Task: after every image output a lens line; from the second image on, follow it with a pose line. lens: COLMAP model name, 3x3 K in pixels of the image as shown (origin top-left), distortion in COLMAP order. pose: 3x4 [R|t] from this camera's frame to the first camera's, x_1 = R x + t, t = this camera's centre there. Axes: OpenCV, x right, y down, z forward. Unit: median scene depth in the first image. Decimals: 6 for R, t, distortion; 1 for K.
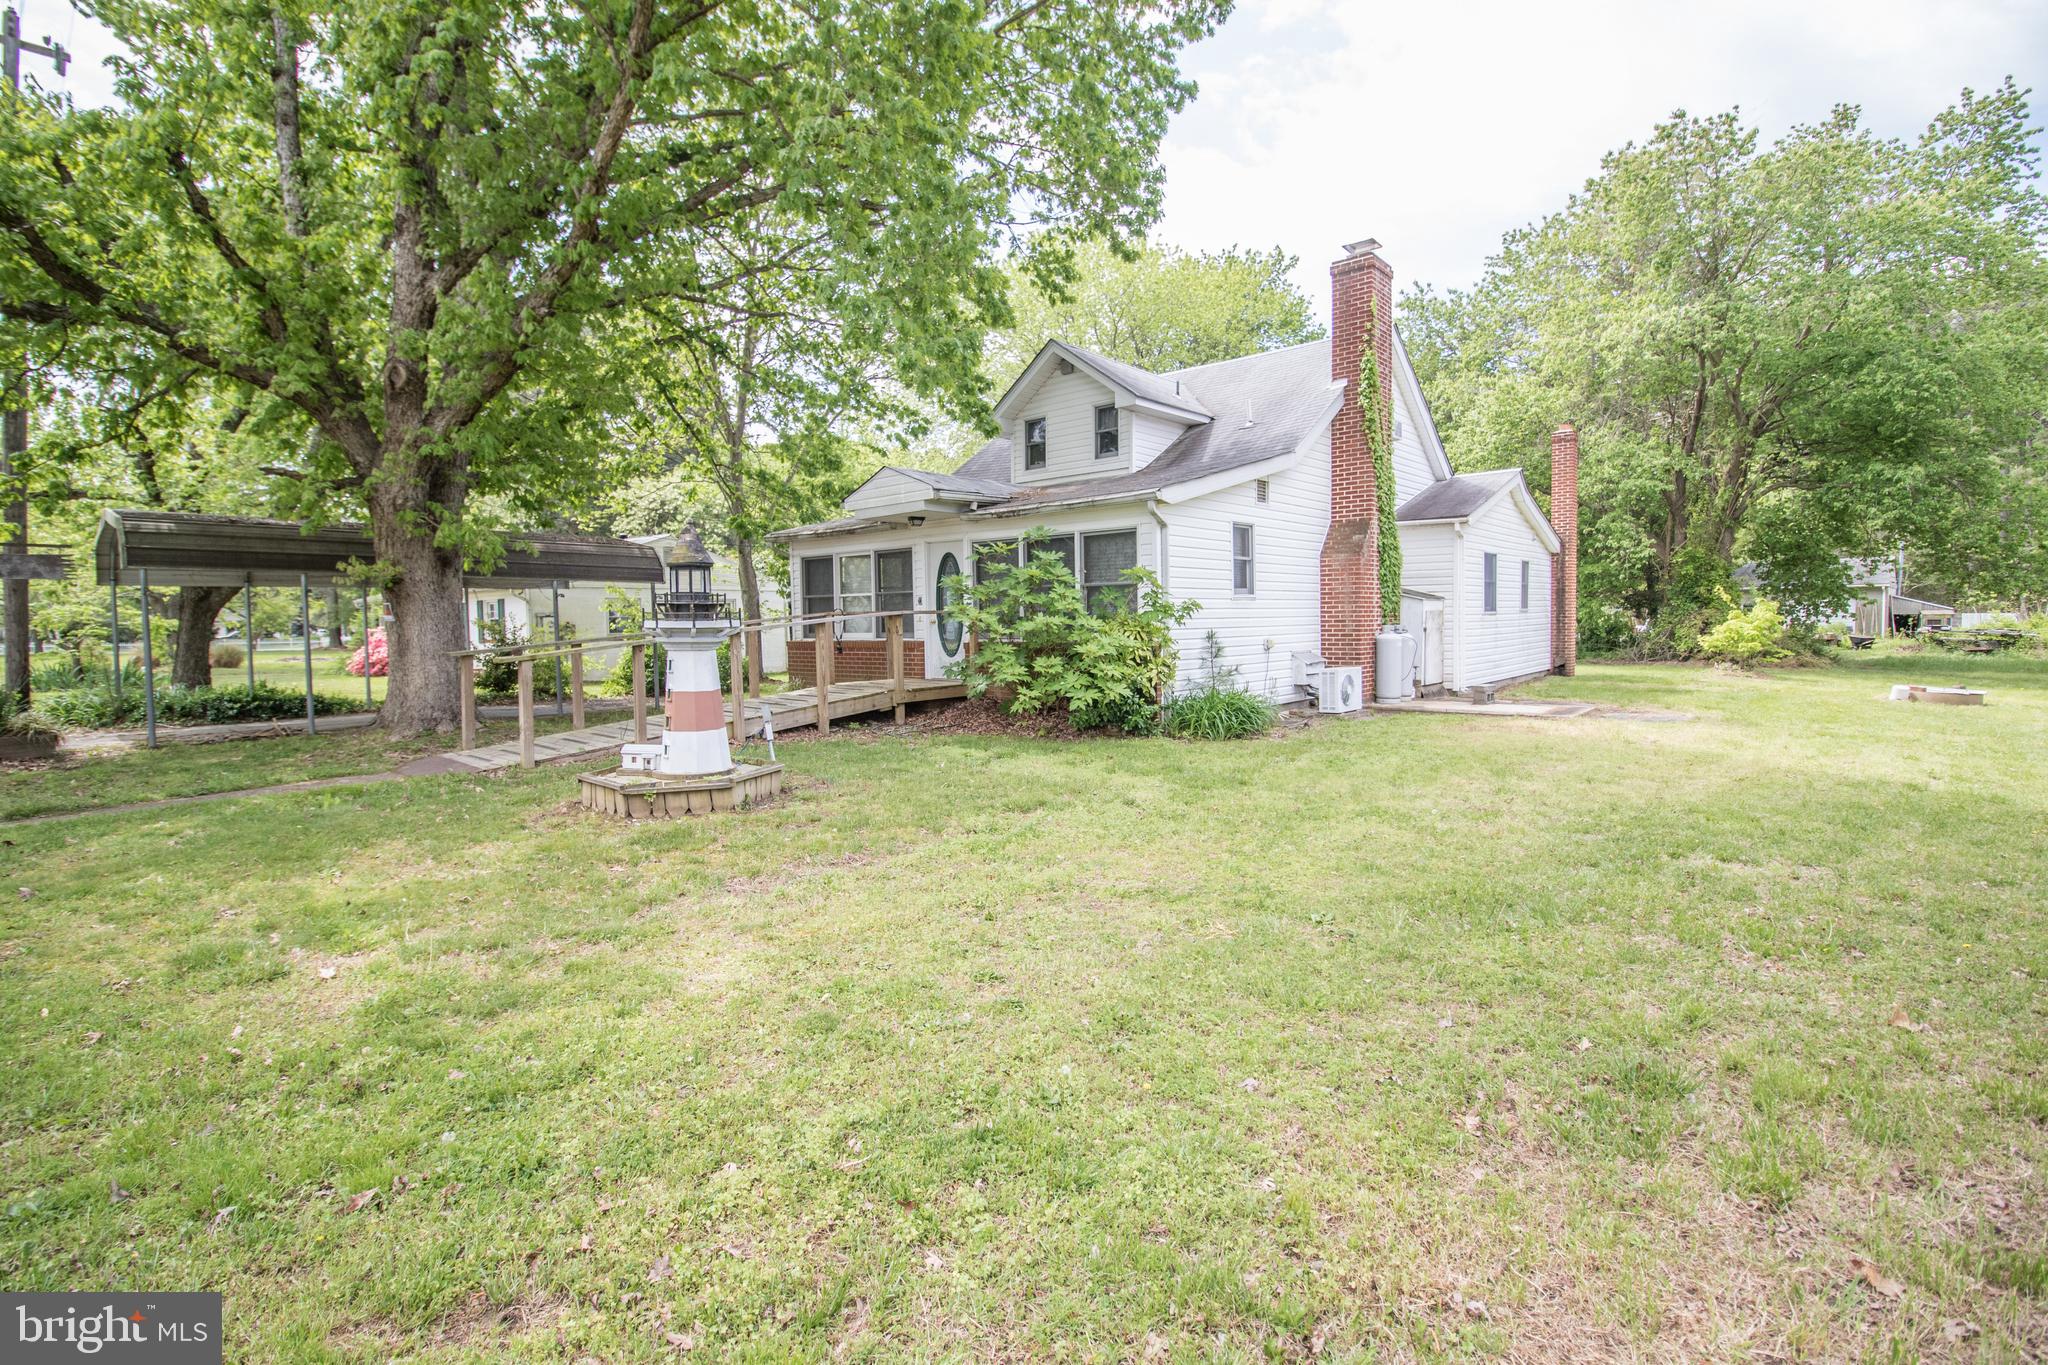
lens RADIAL K [[940.0, 0, 1025.4], [0, 940.0, 672.6], [0, 0, 1]] dist [0.000351, -0.012928]
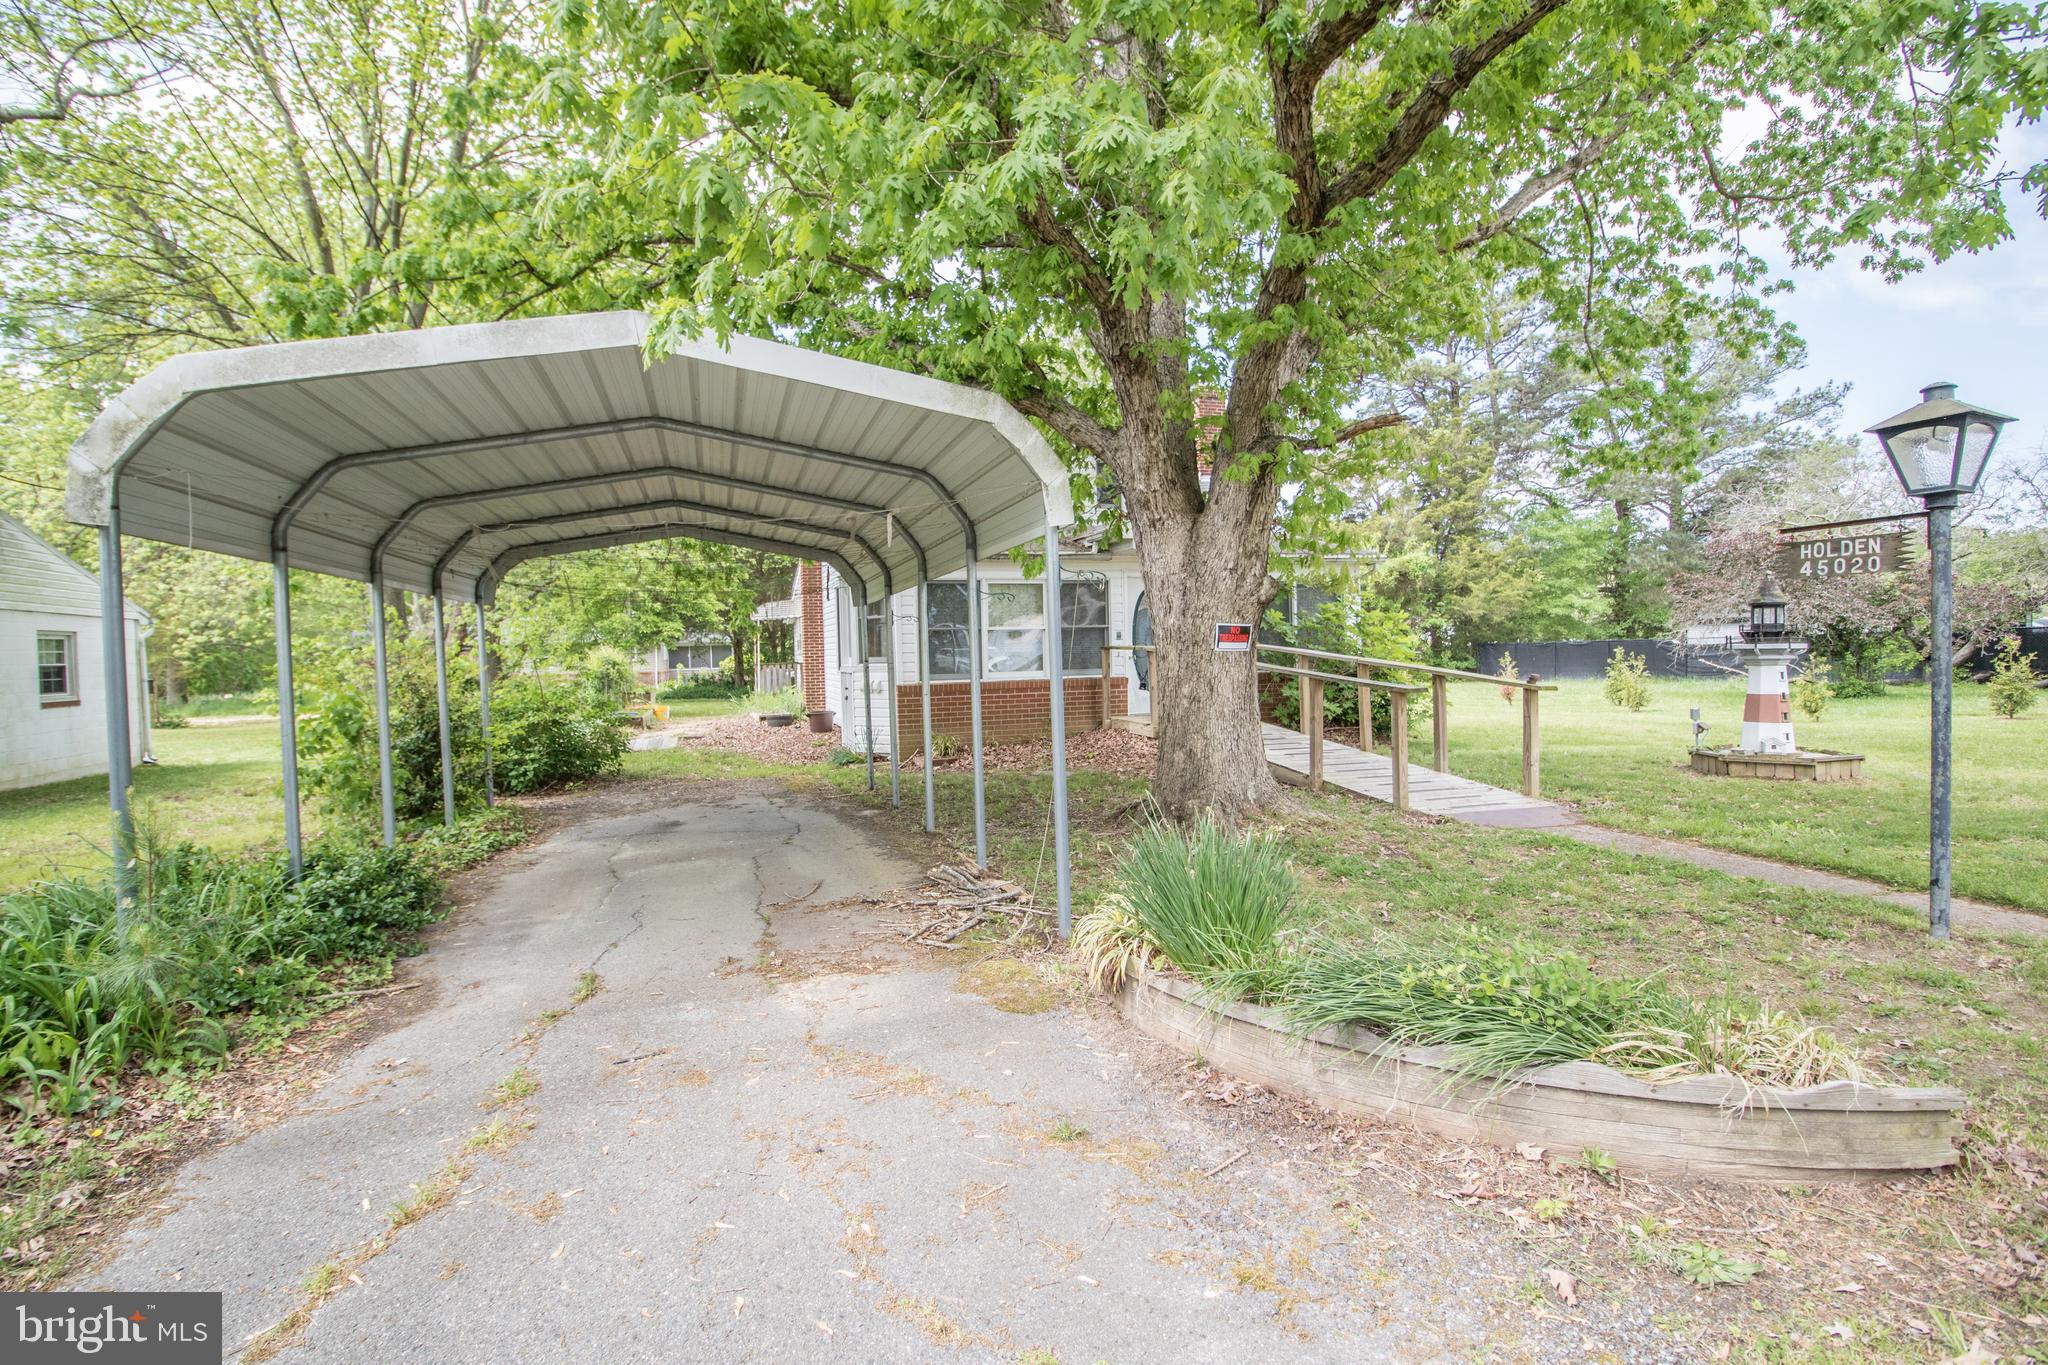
lens RADIAL K [[940.0, 0, 1025.4], [0, 940.0, 672.6], [0, 0, 1]] dist [0.000351, -0.012928]
pose [[0.502980, -0.017940, 0.864112, -0.948889], [0.064250, 0.997794, -0.016683, -0.027145], [-0.861907, 0.063910, 0.503023, 0.569797]]
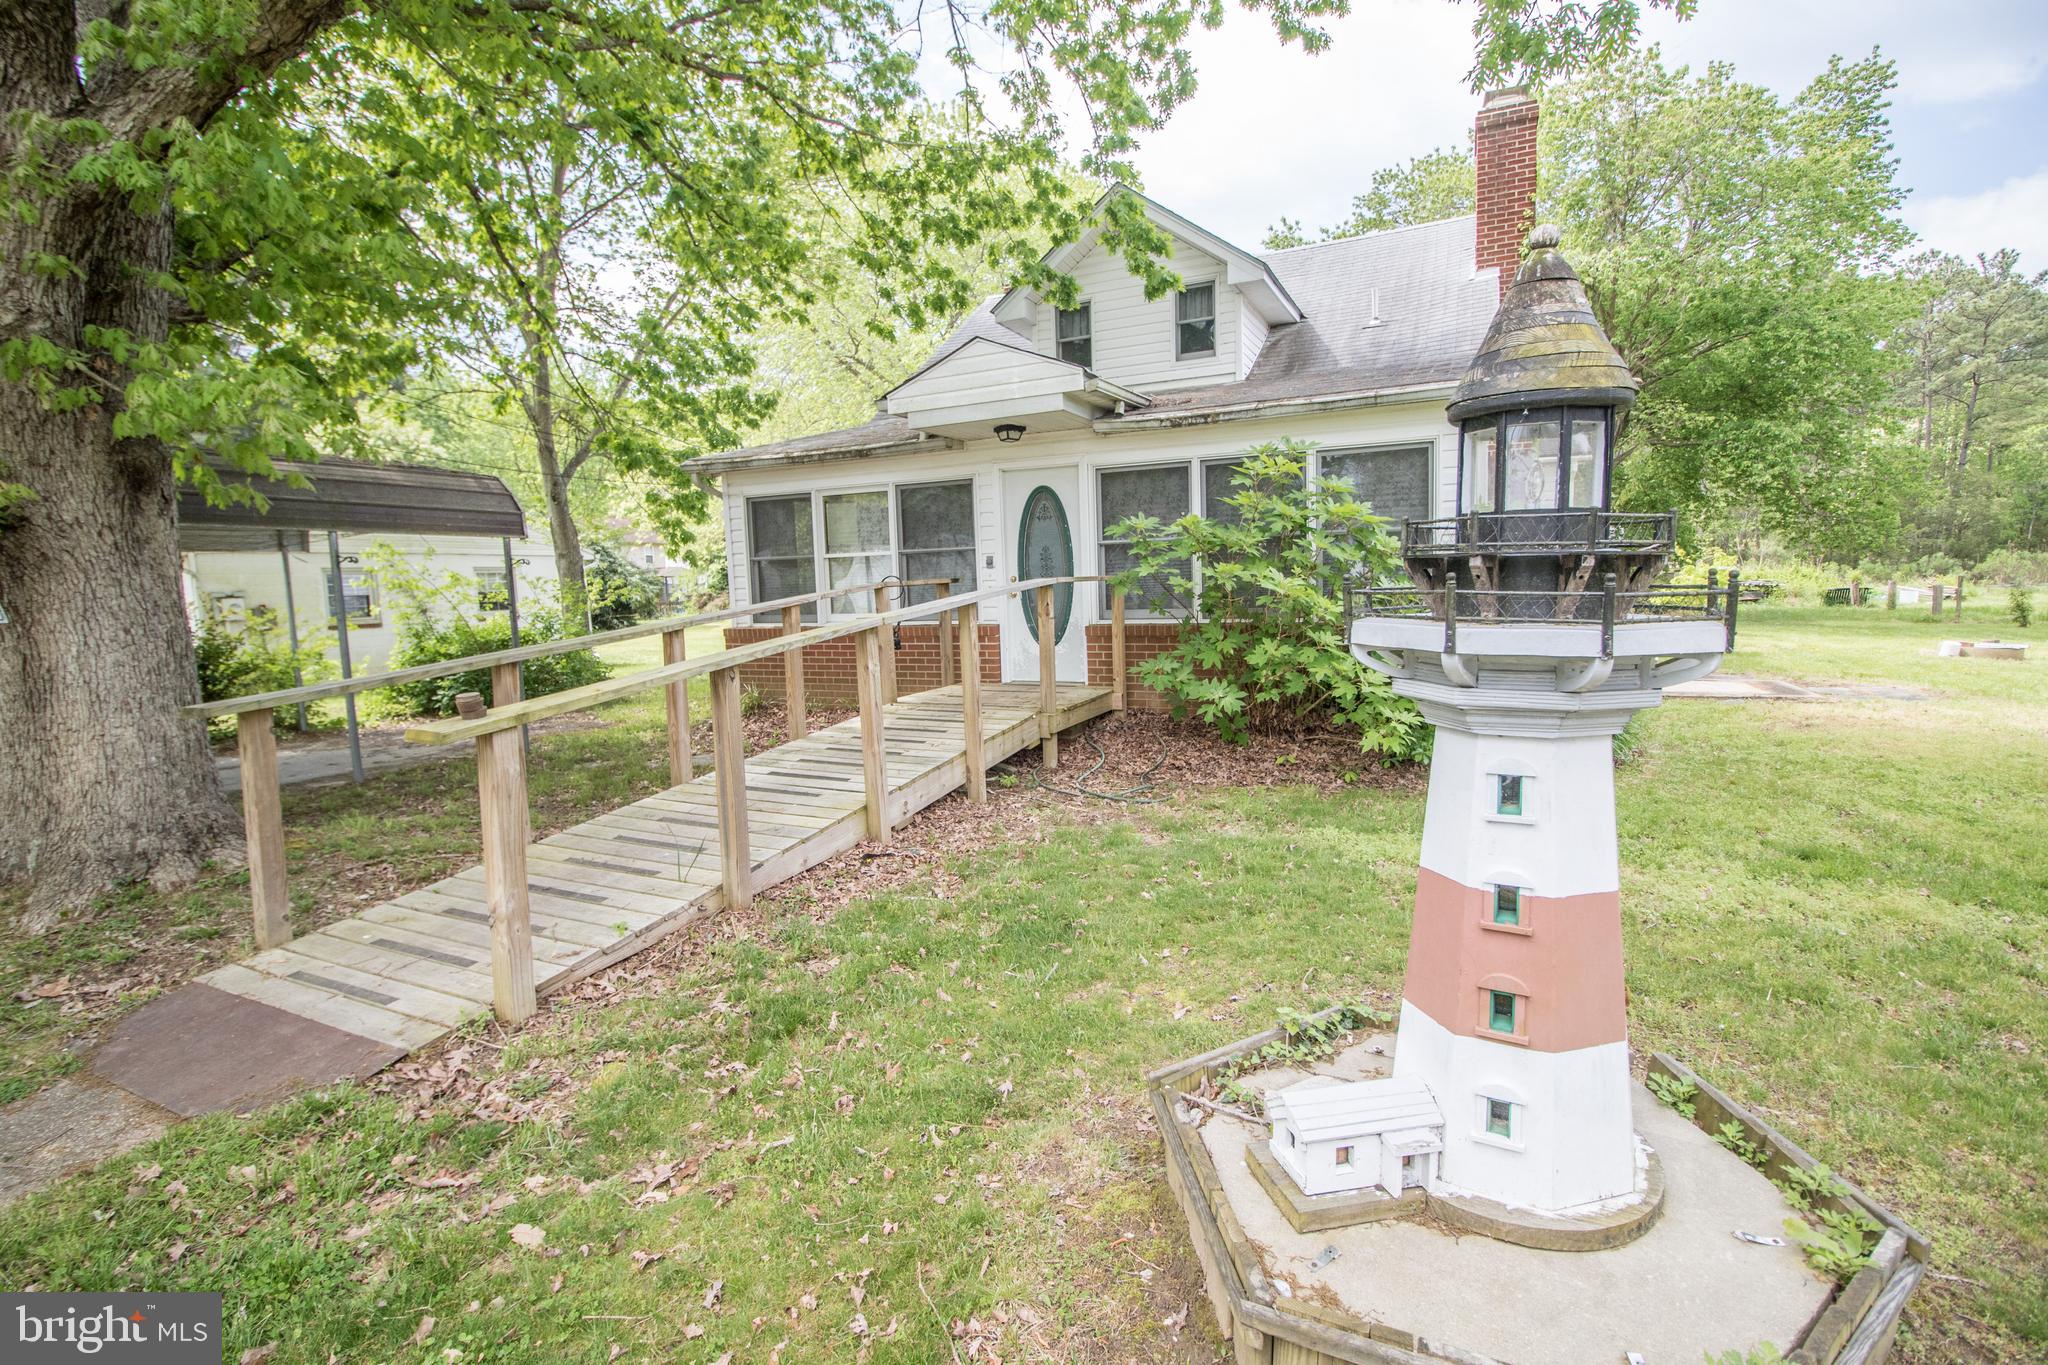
lens RADIAL K [[940.6, 0, 1024.0], [0, 940.6, 682.5], [0, 0, 1]] dist [-0.001612, -0.012842]
pose [[0.960648, -0.045897, 0.273952, -0.256956], [0.032862, 0.998107, 0.051985, -0.025277], [-0.275820, -0.040937, 0.960337, 0.352443]]
